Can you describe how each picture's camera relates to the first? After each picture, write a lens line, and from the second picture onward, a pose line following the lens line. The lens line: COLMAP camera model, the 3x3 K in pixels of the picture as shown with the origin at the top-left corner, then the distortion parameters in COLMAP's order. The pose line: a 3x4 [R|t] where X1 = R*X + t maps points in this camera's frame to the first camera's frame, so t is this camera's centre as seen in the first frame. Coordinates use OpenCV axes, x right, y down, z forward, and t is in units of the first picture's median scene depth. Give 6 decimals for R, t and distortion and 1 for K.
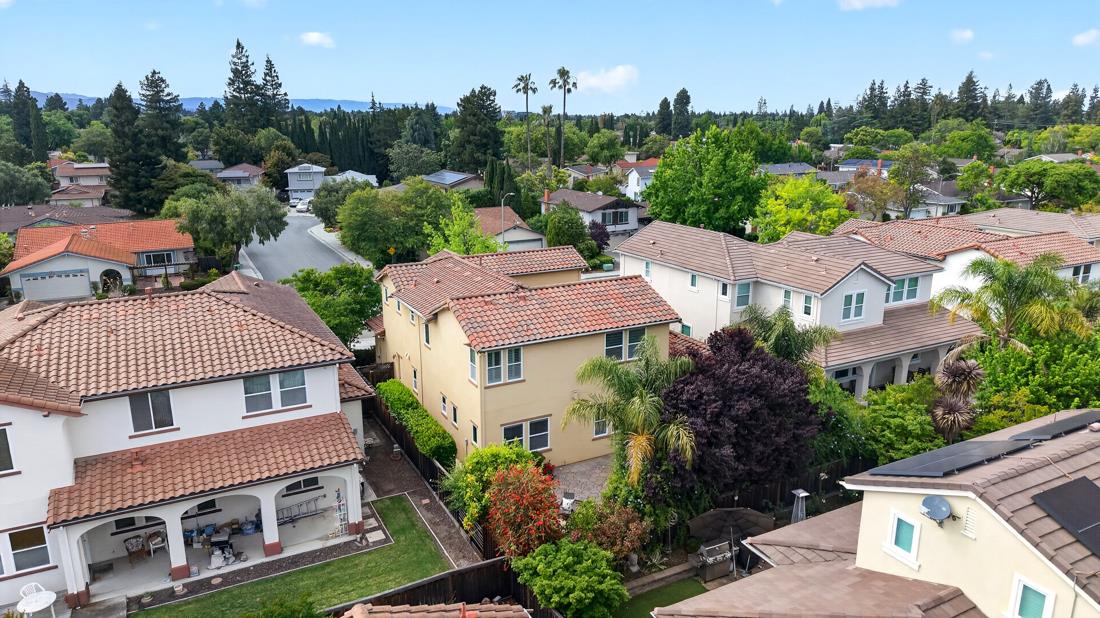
lens RADIAL K [[745.2, 0, 550.1], [0, 745.2, 308.1], [0, 0, 1]] dist [0.003476, -0.001277]
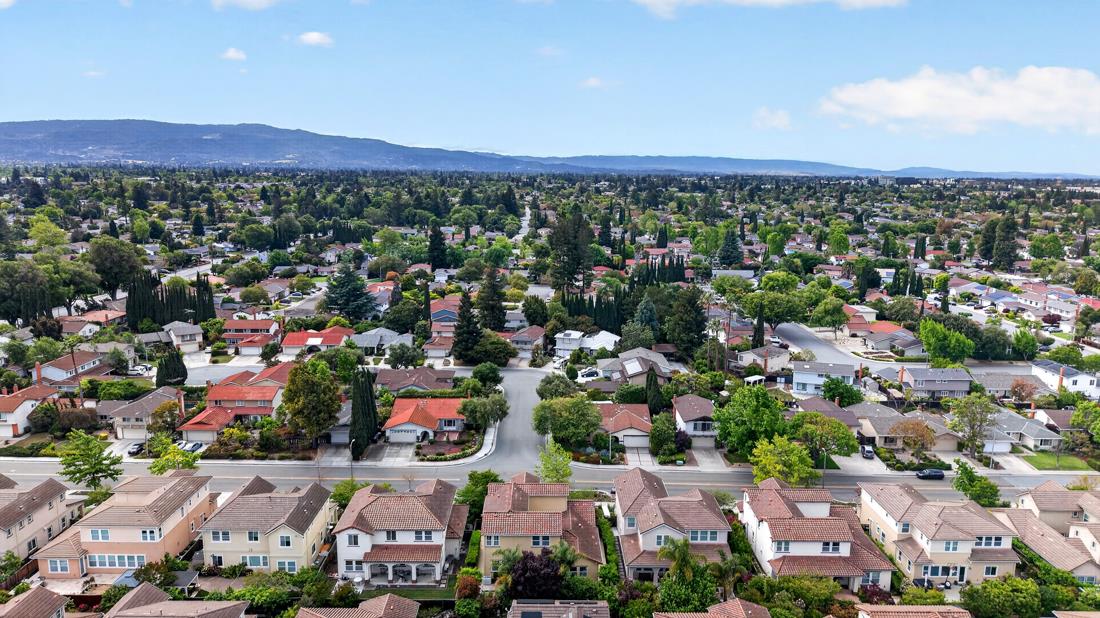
lens RADIAL K [[745.2, 0, 549.5], [0, 745.2, 309.0], [0, 0, 1]] dist [0.003476, -0.001277]
pose [[0.887444, 0.096635, -0.450672, 1.594418], [-0.128182, 0.990947, -0.039927, -0.860500], [0.442734, 0.093201, 0.891796, -1.904943]]
